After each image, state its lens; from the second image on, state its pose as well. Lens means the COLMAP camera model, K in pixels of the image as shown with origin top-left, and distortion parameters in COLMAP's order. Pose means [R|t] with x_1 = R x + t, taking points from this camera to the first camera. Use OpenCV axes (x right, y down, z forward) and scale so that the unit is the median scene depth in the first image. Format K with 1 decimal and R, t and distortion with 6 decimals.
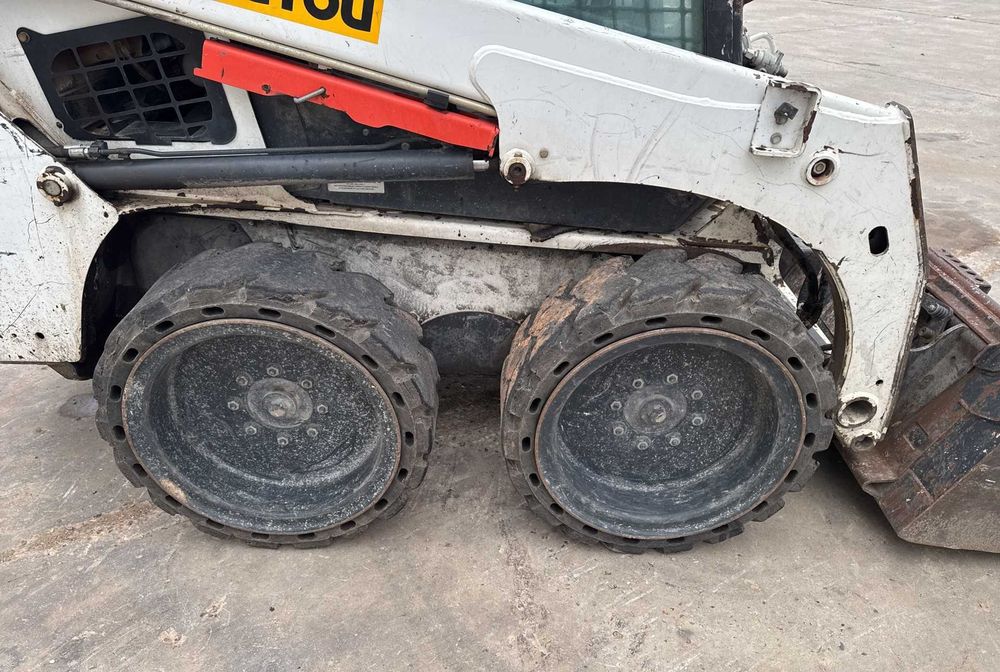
lens RADIAL K [[706.0, 0, 506.7], [0, 706.0, 383.8], [0, 0, 1]] dist [0.042617, -0.046479]
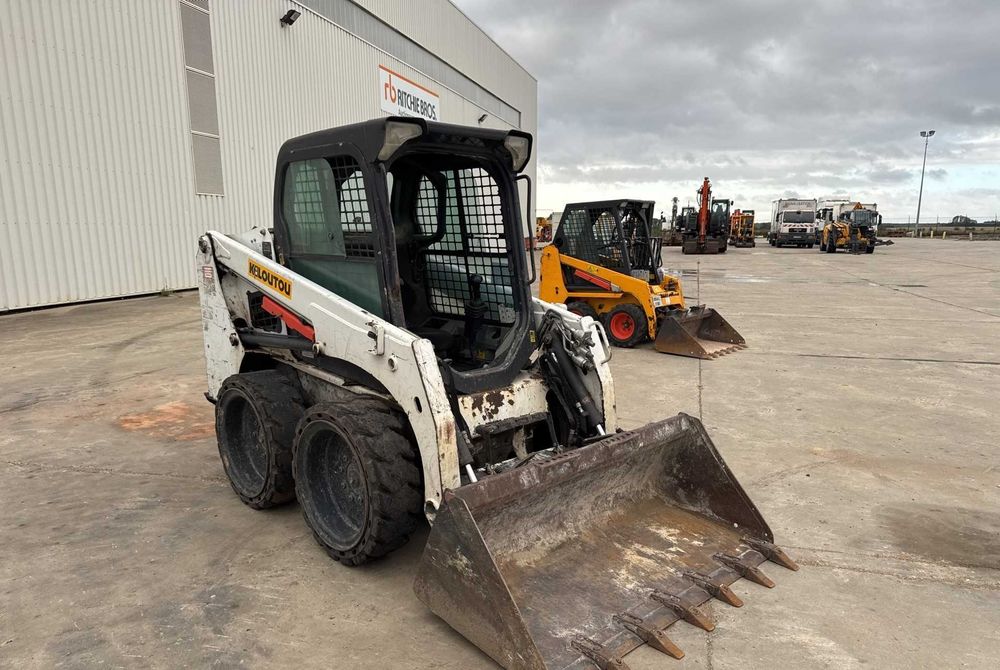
lens RADIAL K [[689.9, 0, 494.8], [0, 689.9, 374.2], [0, 0, 1]] dist [0.084849, -0.000500]
pose [[0.686592, 0.121295, -0.716854, 2.104021], [-0.388663, 0.894508, -0.220901, 0.061028], [0.614437, 0.430283, 0.661304, -0.155510]]
